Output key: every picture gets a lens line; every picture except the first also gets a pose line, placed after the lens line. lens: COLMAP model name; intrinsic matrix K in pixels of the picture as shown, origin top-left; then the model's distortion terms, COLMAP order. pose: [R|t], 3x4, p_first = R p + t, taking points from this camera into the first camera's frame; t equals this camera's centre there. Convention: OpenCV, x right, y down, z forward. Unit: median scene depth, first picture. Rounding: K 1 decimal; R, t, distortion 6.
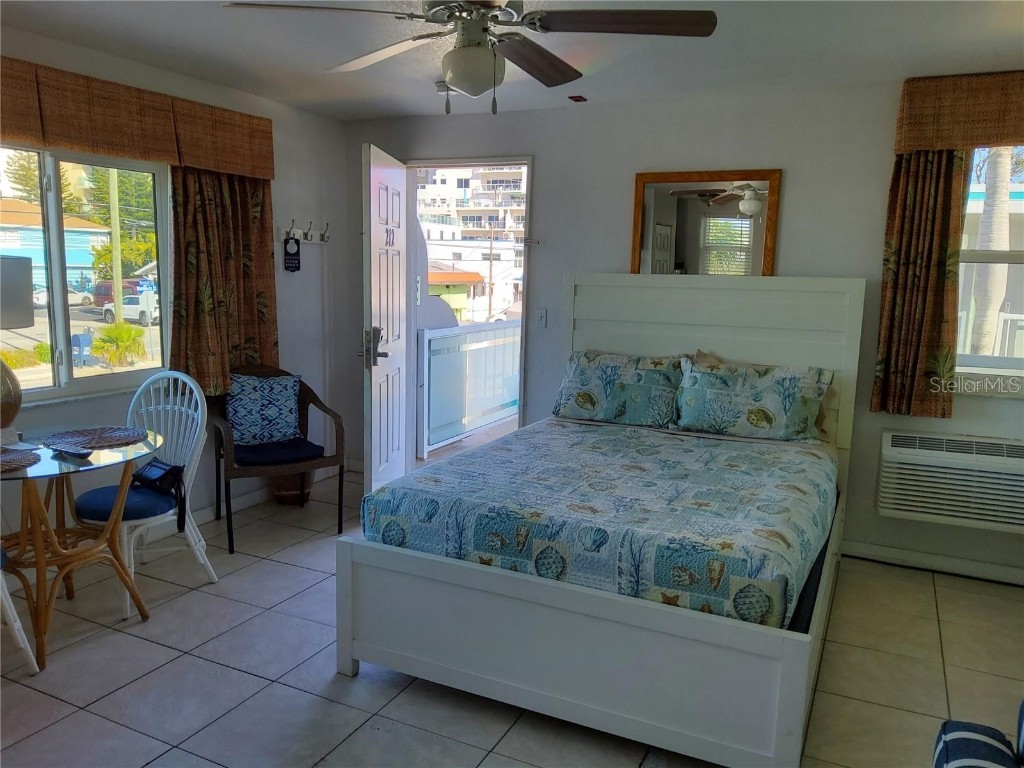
lens RADIAL K [[767.7, 0, 510.5], [0, 767.7, 379.0], [0, 0, 1]] dist [0.021441, -0.052616]
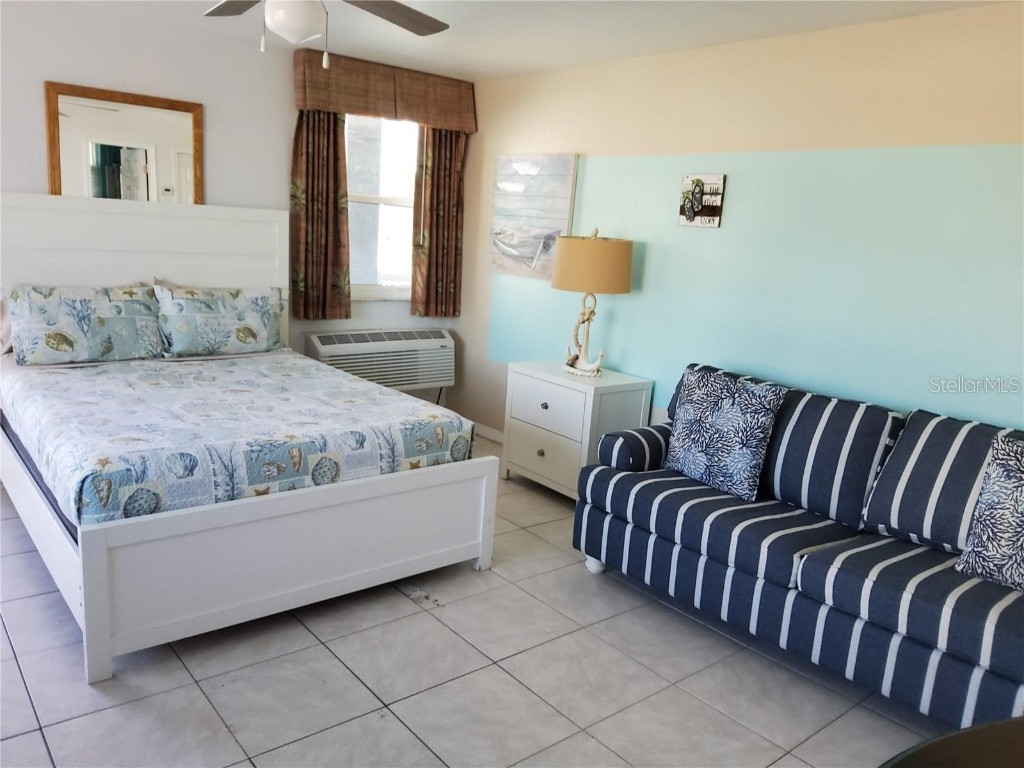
lens RADIAL K [[767.7, 0, 512.3], [0, 767.7, 392.7], [0, 0, 1]] dist [0.021441, -0.052616]
pose [[0.404984, -0.187371, 0.894919, -0.557686], [0.065109, 0.982202, 0.176181, -0.040632], [-0.912003, -0.013083, 0.409975, 0.176600]]
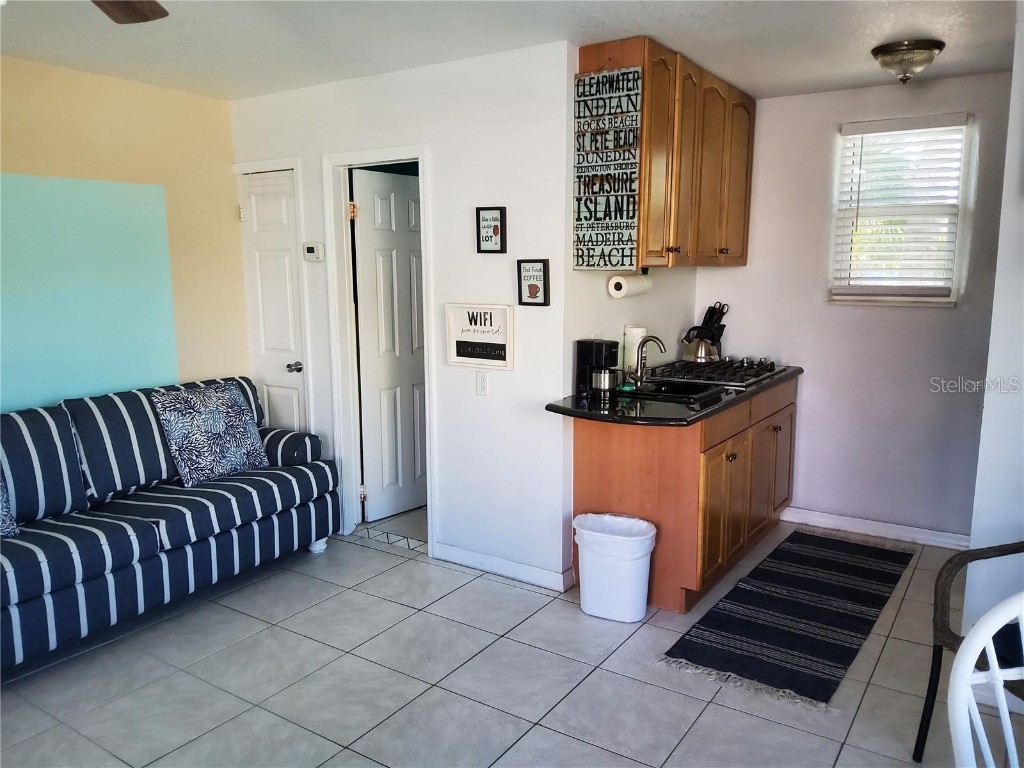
lens RADIAL K [[767.7, 0, 510.8], [0, 767.7, 386.7], [0, 0, 1]] dist [0.021441, -0.052616]
pose [[-0.992333, -0.041380, 0.116460, -0.043569], [-0.007312, 0.960292, 0.278901, -0.255262], [-0.123377, 0.275912, -0.953232, 1.883208]]
